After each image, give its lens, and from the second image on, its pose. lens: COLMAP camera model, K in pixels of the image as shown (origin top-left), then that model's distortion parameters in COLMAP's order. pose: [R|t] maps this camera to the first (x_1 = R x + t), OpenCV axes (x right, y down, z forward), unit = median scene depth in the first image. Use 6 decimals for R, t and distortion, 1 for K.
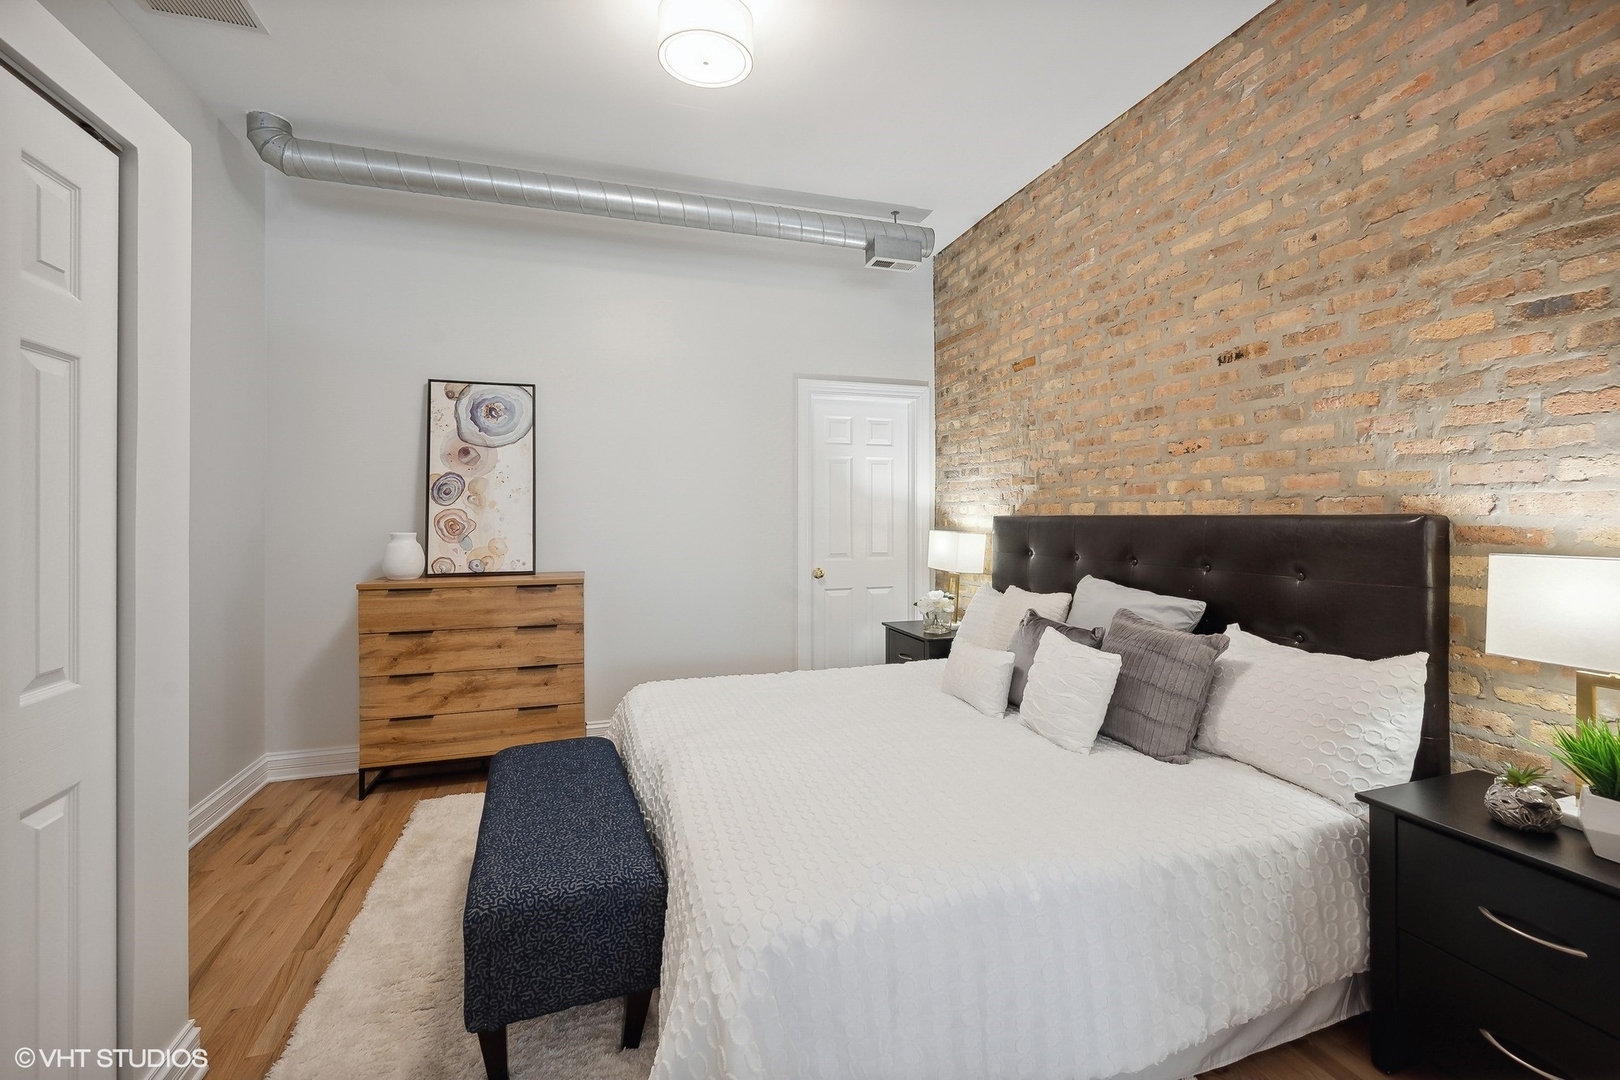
lens RADIAL K [[679.1, 0, 814.0], [0, 679.1, 514.2], [0, 0, 1]] dist [-0.003126, -0.000184]
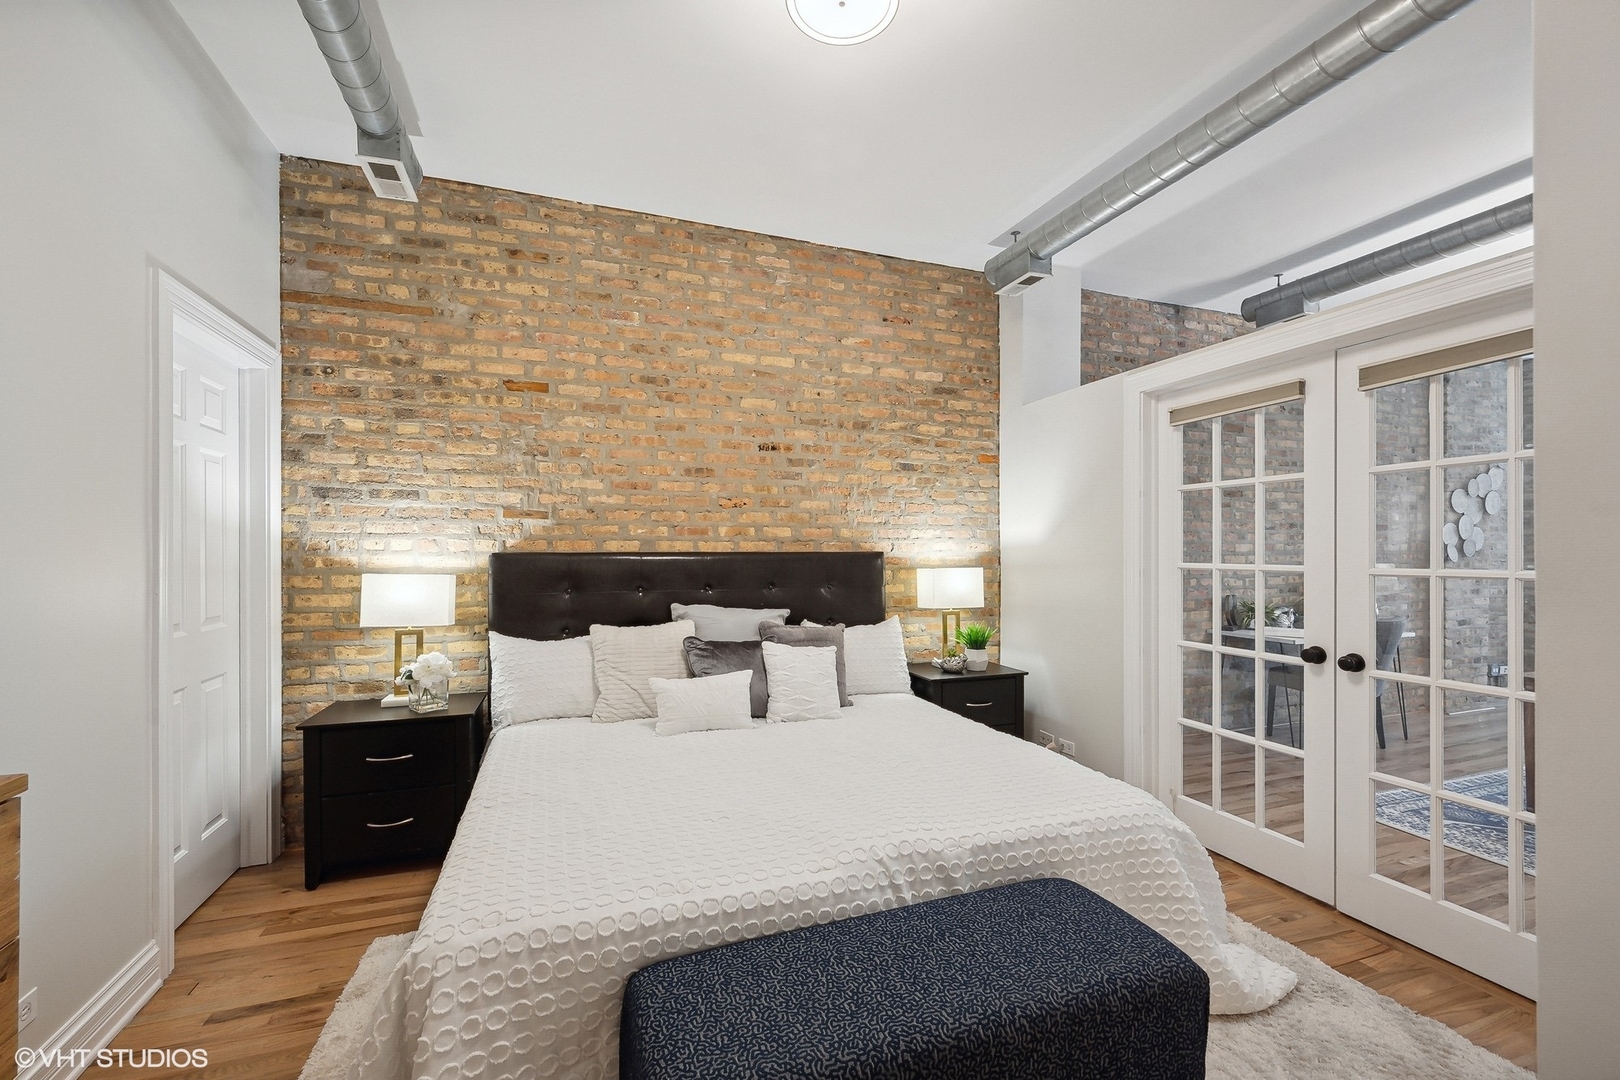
lens RADIAL K [[644.4, 0, 804.2], [0, 644.4, 549.8], [0, 0, 1]] dist [0.000341, 0.000185]
pose [[-0.011800, 0.001535, 0.999929, -0.647500], [-0.002679, 0.999995, -0.001566, -0.000979], [-0.999927, -0.002697, -0.011795, 0.733030]]
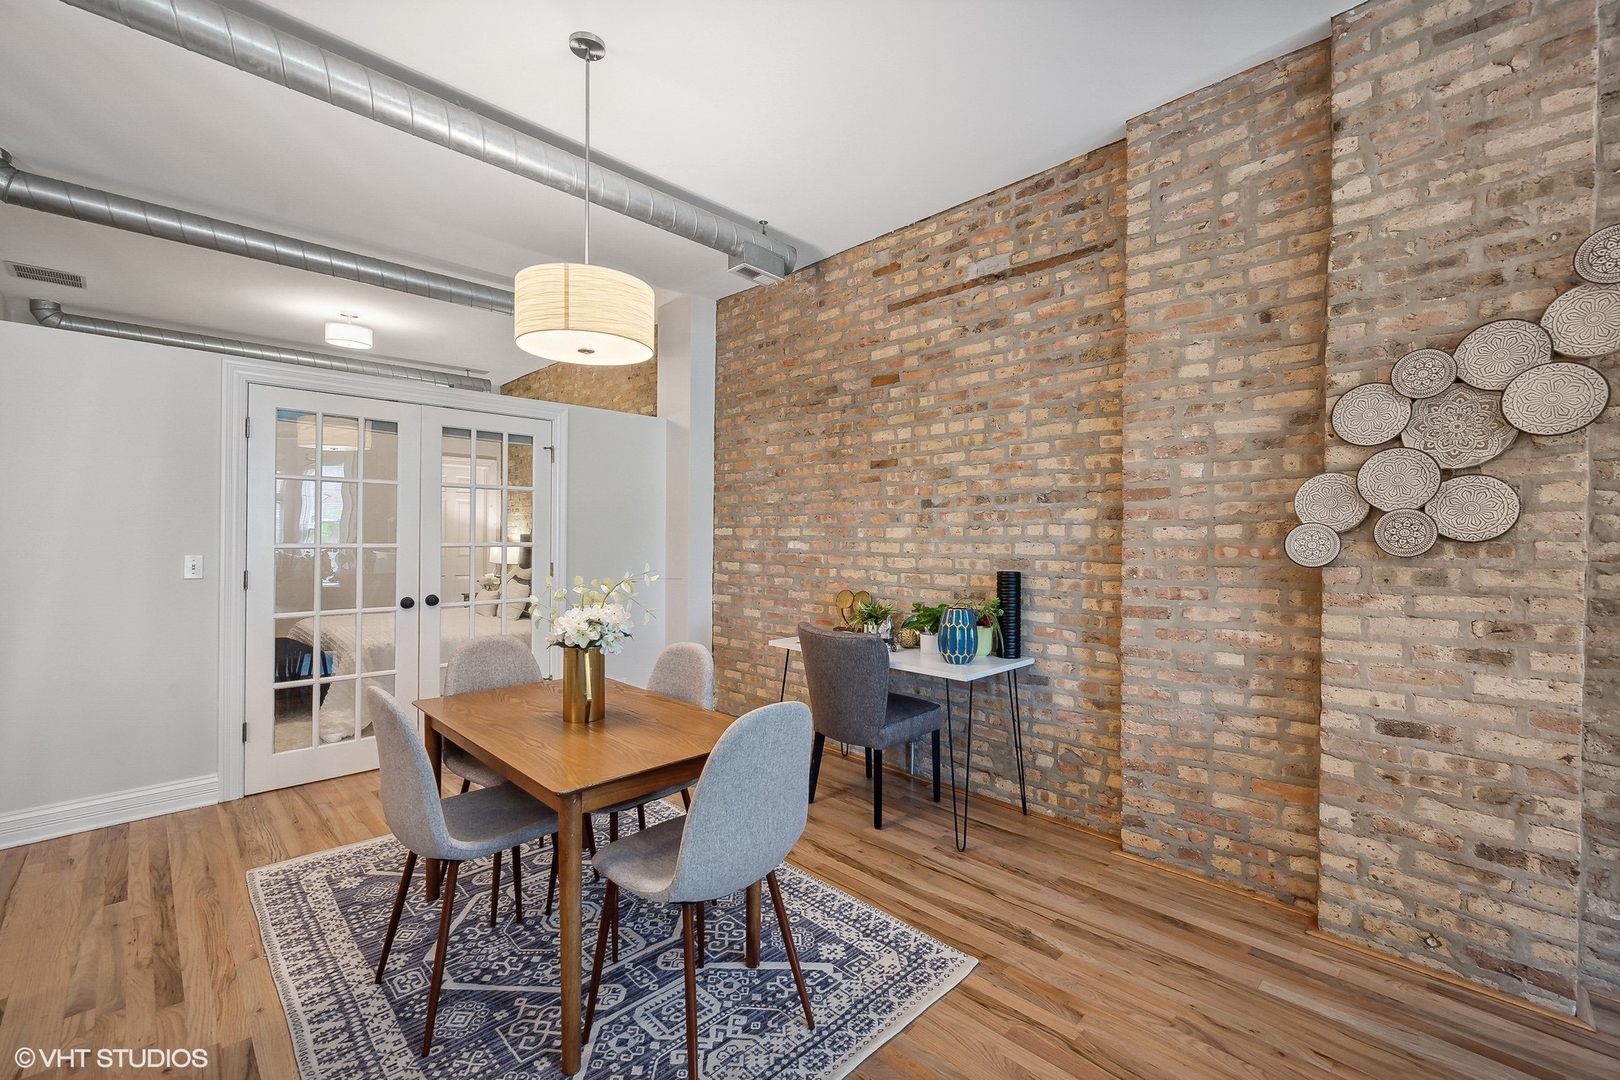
lens RADIAL K [[679.1, 0, 814.7], [0, 679.1, 536.9], [0, 0, 1]] dist [-0.003126, -0.000184]
pose [[0.895837, 0.010521, 0.444259, 0.185766], [-0.012784, 0.999916, 0.002099, -0.004259], [-0.444200, -0.007560, 0.895896, -1.351870]]
